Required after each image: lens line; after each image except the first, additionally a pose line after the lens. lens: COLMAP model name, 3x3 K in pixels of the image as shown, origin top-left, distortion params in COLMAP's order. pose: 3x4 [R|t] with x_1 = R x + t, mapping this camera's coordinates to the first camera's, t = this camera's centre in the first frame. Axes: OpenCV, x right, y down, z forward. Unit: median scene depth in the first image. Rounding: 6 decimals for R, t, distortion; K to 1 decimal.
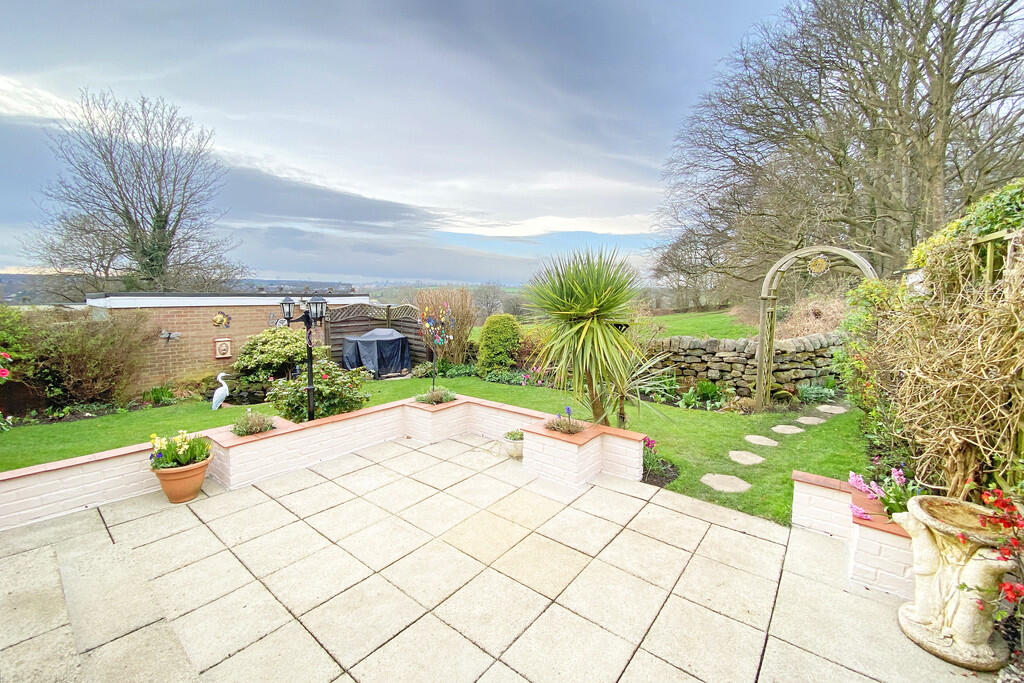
lens RADIAL K [[413.3, 0, 513.8], [0, 413.3, 336.0], [0, 0, 1]] dist [-0.006844, -0.001284]
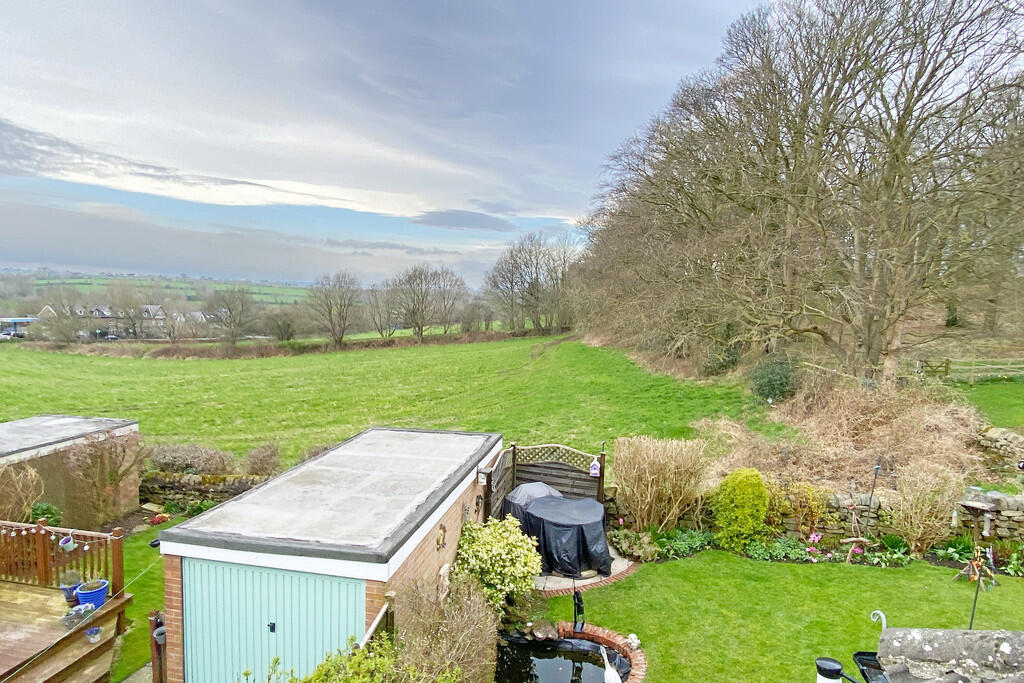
lens RADIAL K [[579.4, 0, 509.6], [0, 579.4, 321.7], [0, 0, 1]] dist [0.008141, -0.005181]
pose [[0.877917, -0.006995, 0.478761, -1.022054], [0.026808, 0.999043, -0.034563, -0.325963], [-0.478061, 0.043179, 0.877264, 0.172130]]
